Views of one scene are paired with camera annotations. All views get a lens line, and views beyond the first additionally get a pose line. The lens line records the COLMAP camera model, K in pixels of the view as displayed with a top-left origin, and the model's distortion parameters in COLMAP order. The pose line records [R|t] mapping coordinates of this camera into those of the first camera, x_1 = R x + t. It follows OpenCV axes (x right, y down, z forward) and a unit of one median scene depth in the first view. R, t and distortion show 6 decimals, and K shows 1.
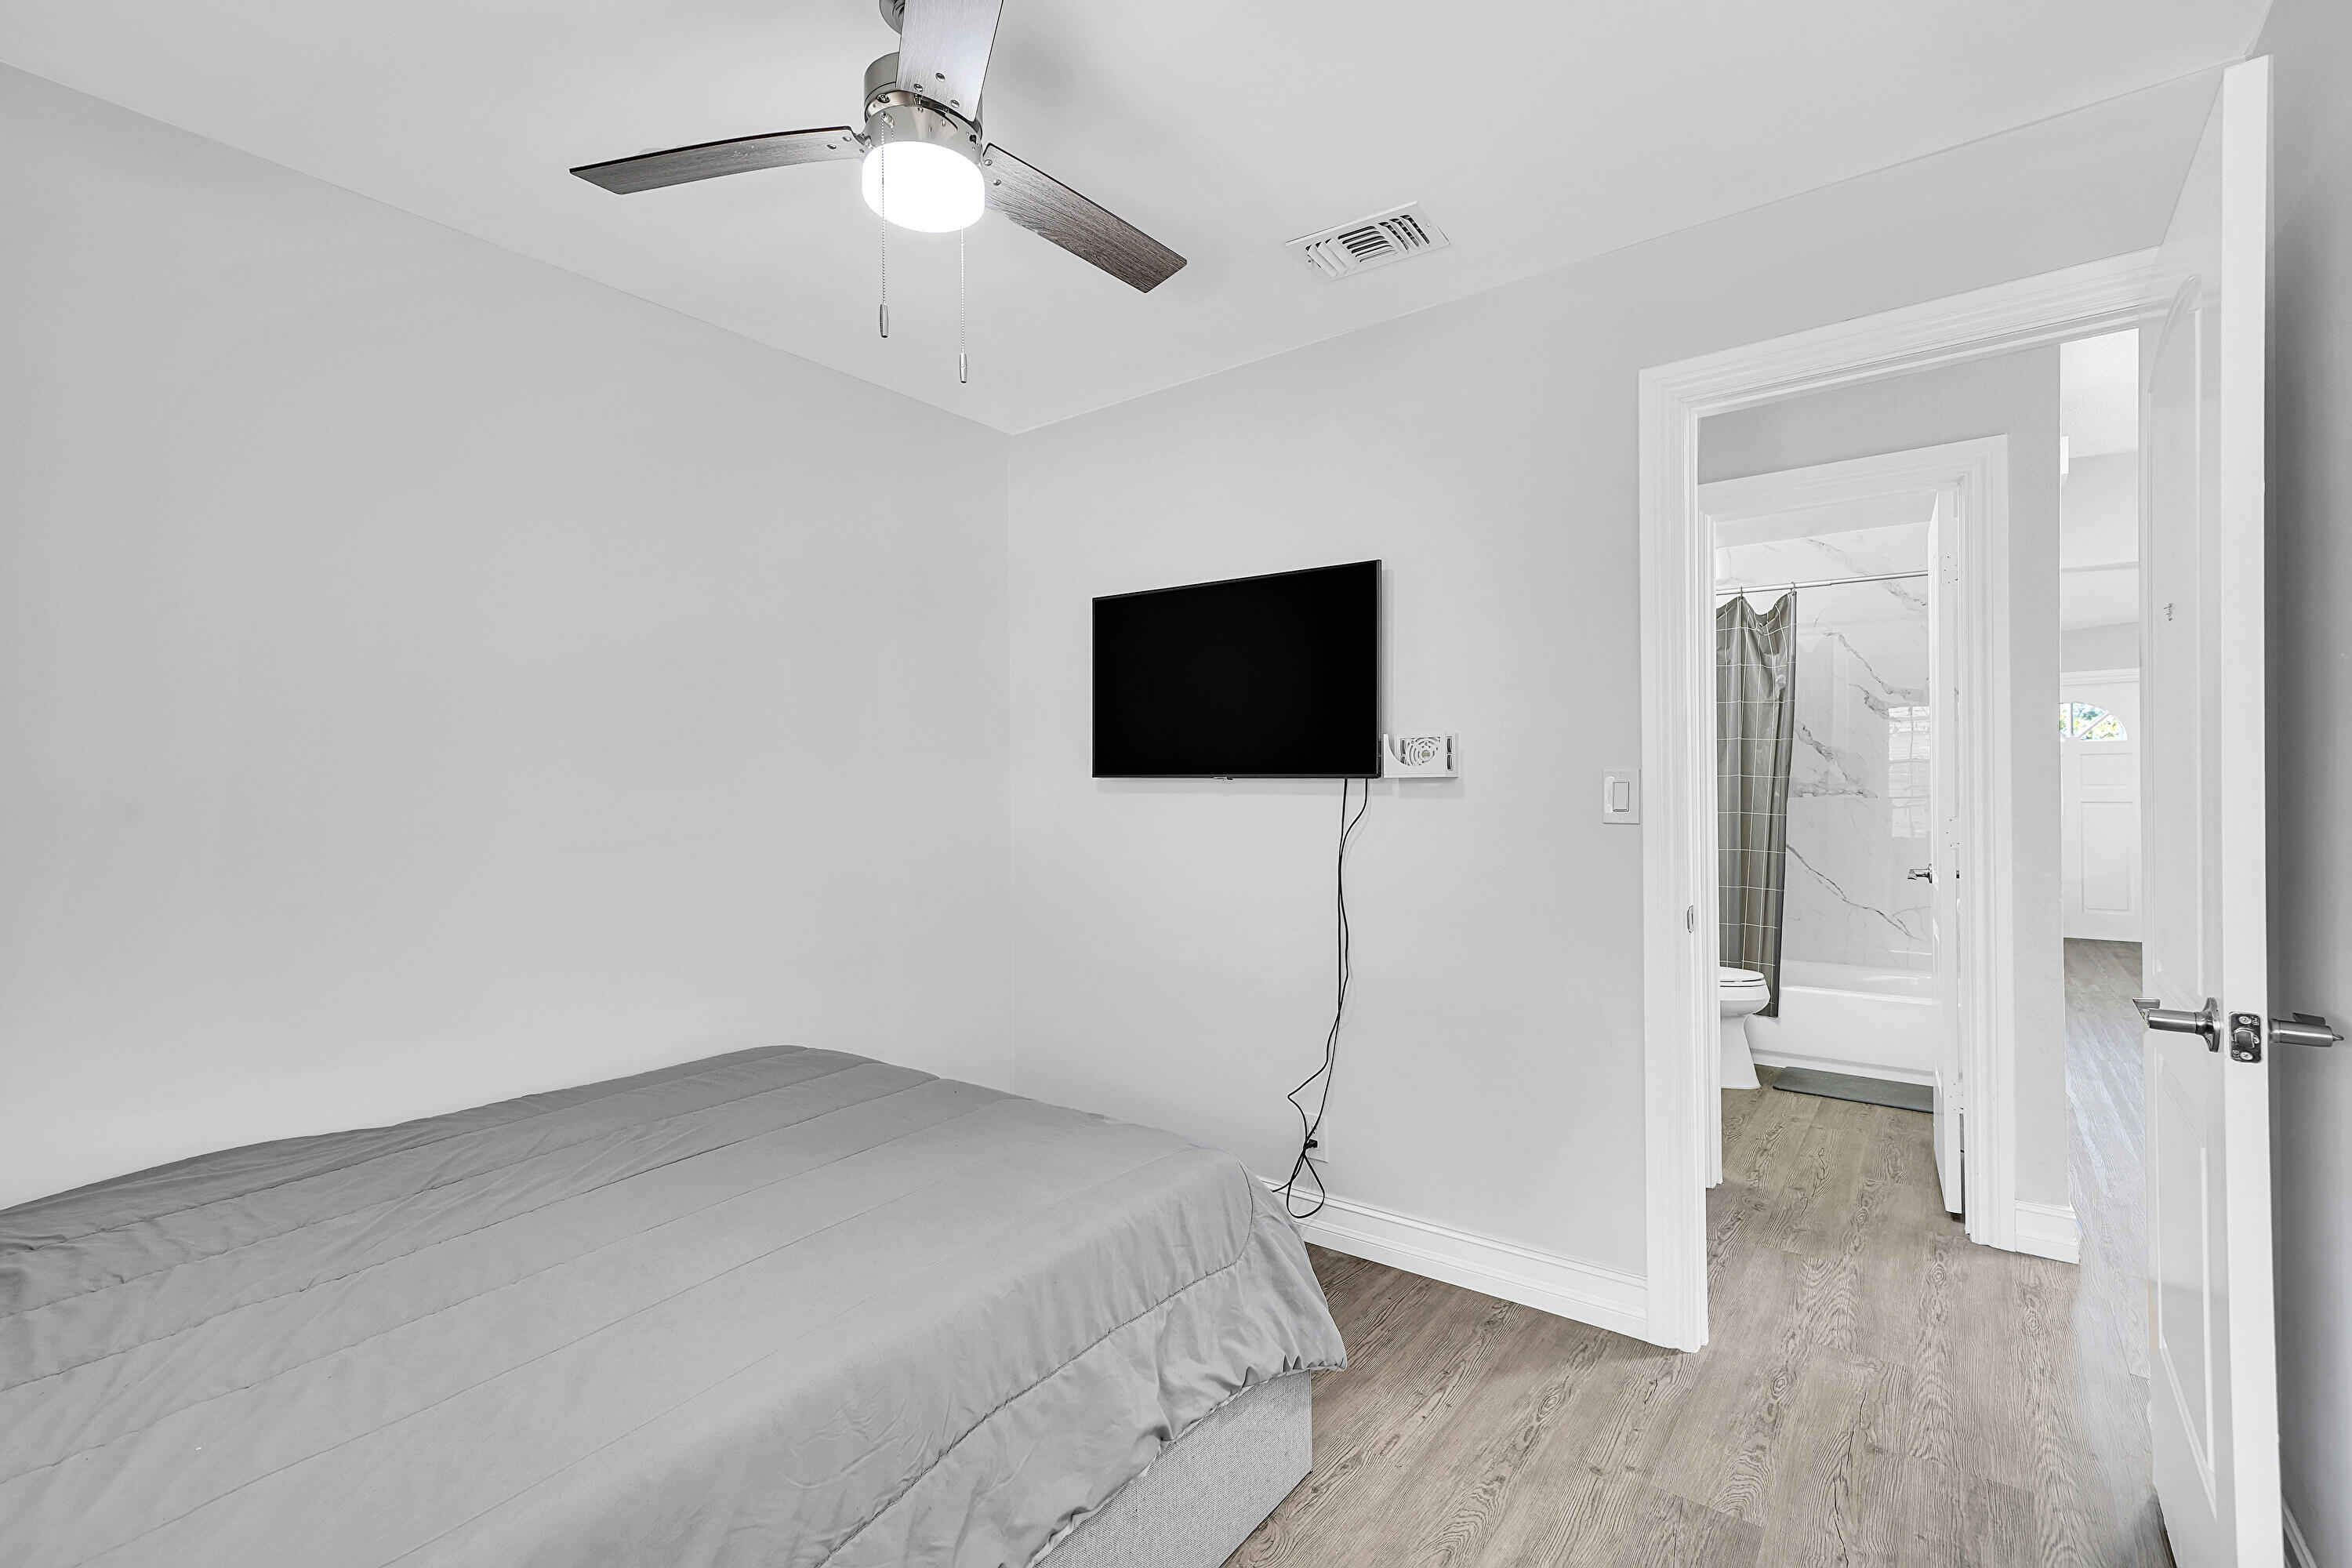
lens RADIAL K [[1045.3, 0, 1171.6], [0, 1045.3, 784.2], [0, 0, 1]] dist [0.016102, 0.000090]
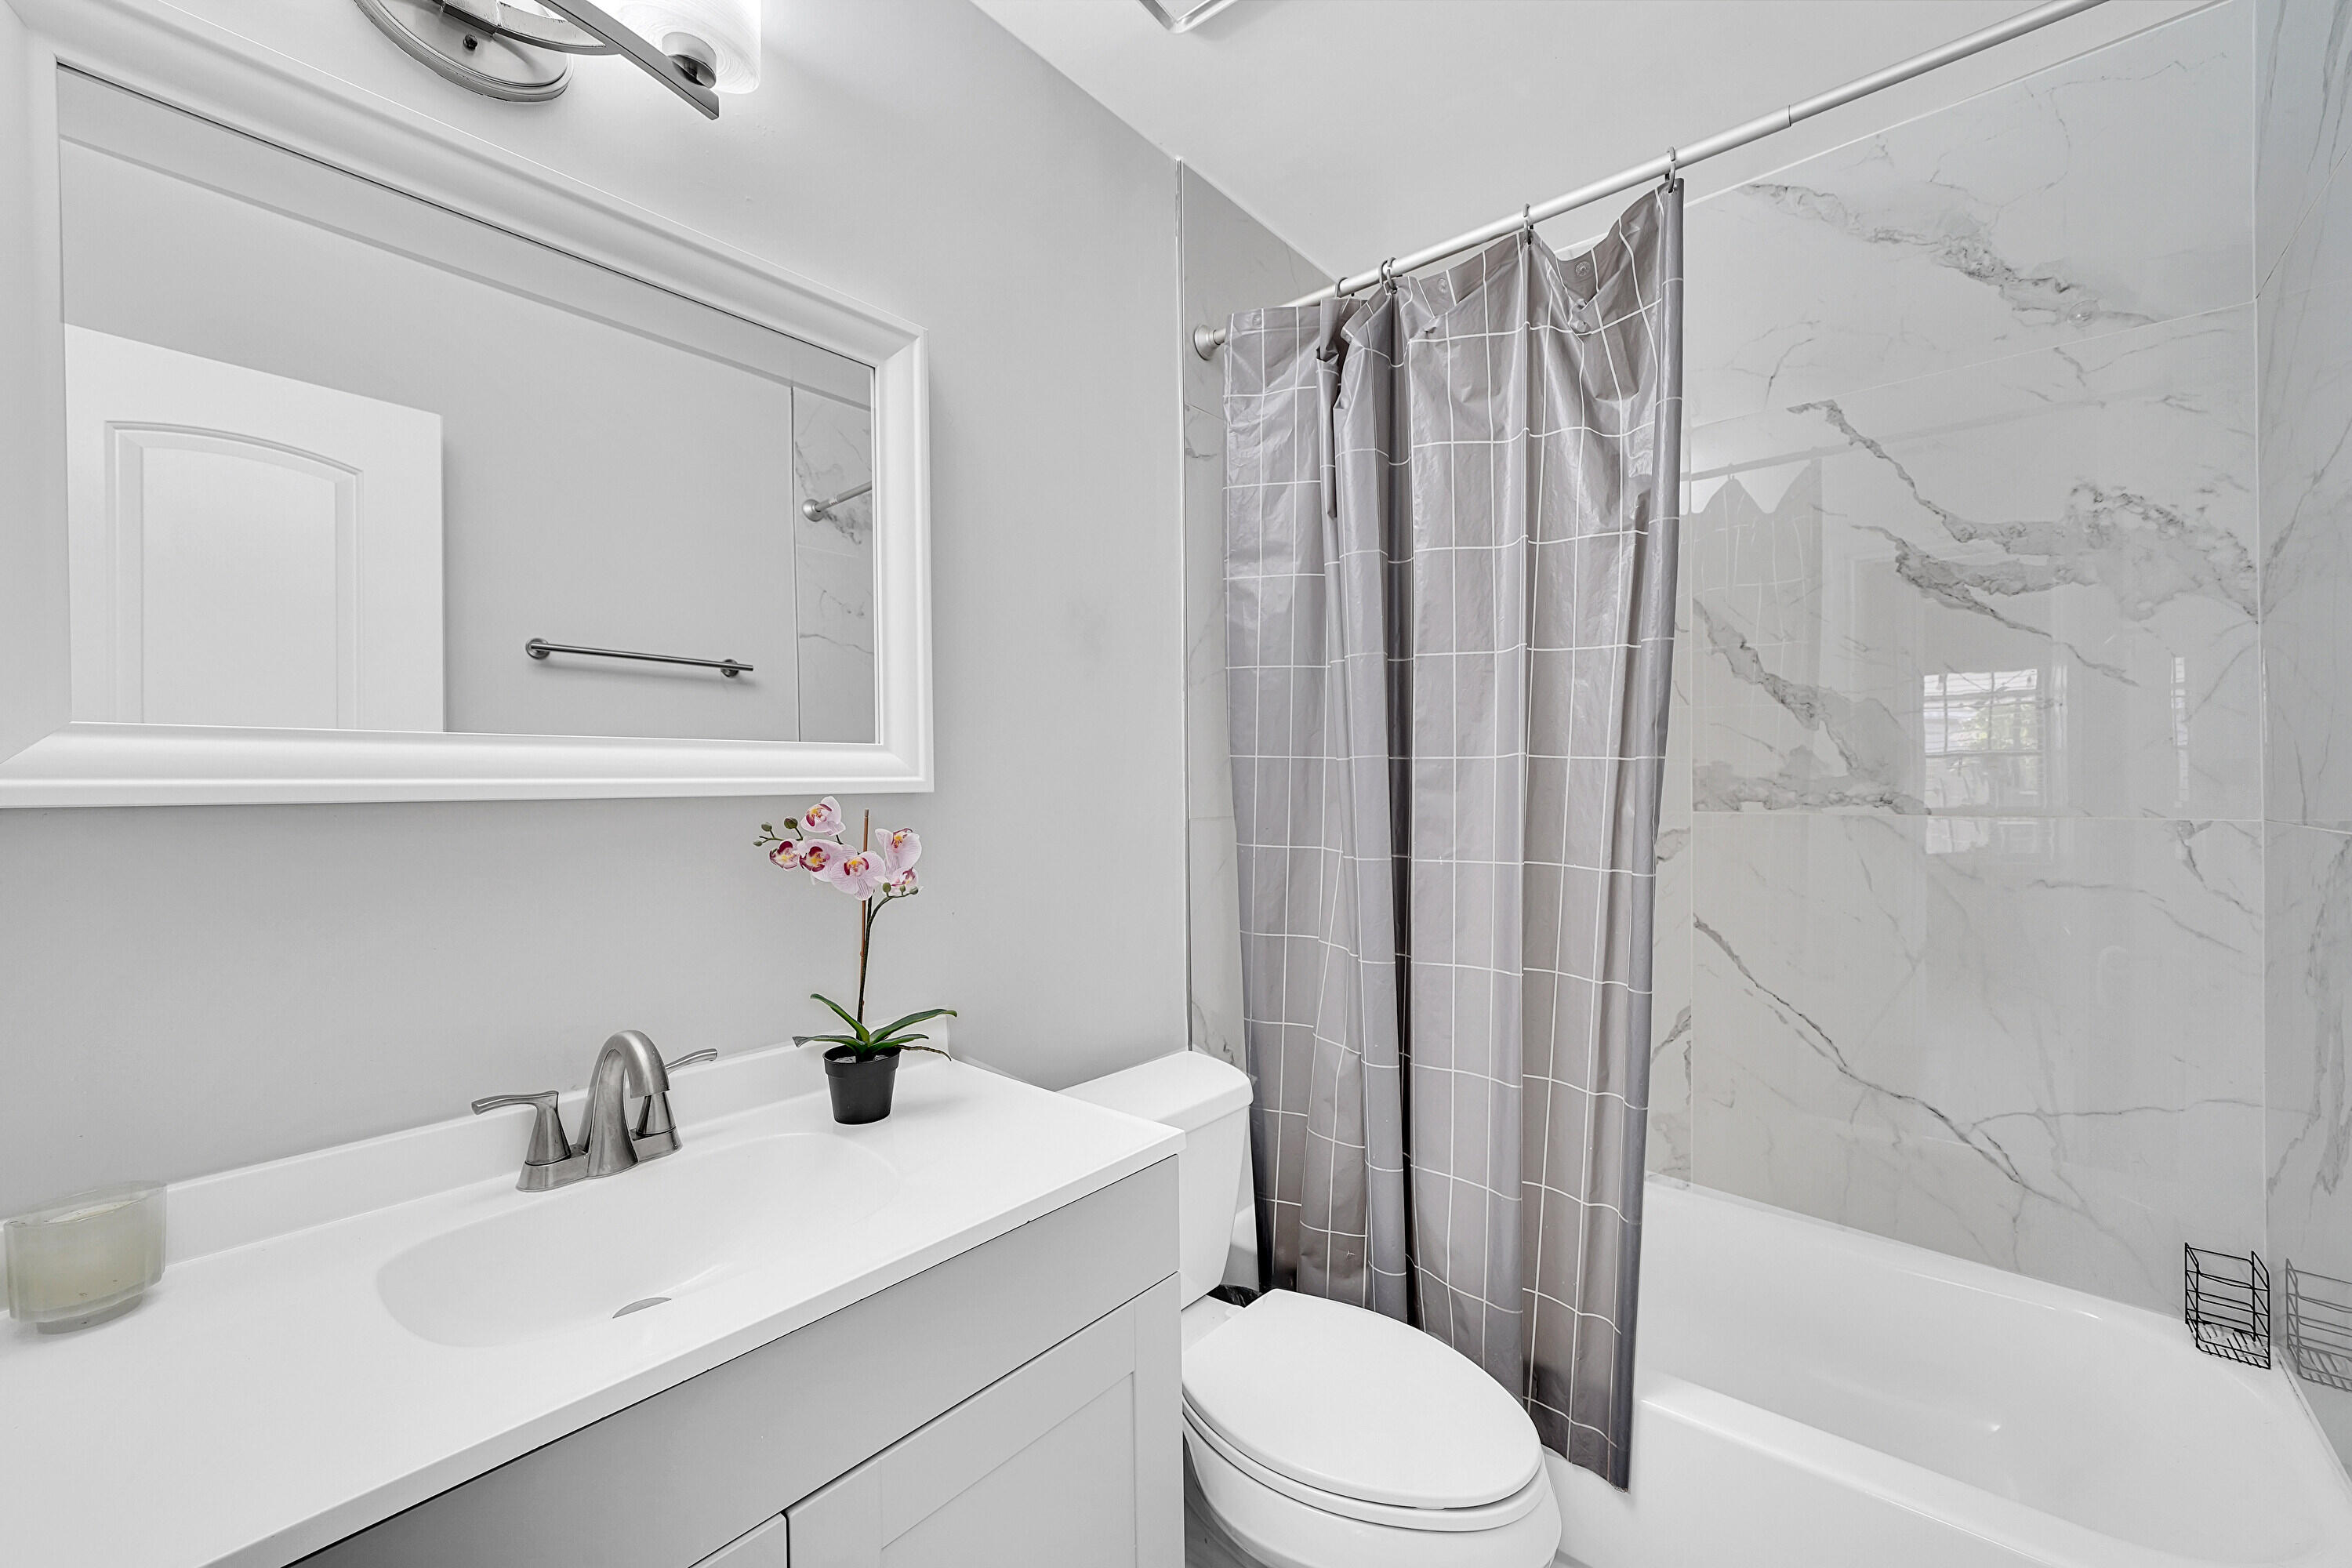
lens RADIAL K [[953.7, 0, 1176.0], [0, 953.7, 784.0], [0, 0, 1]] dist [0.000487, 0.000095]
pose [[0.998306, -0.002744, -0.058111, 0.446635], [0.002568, 0.999992, -0.003100, 0.002072], [0.058119, 0.002946, 0.998305, 0.685164]]
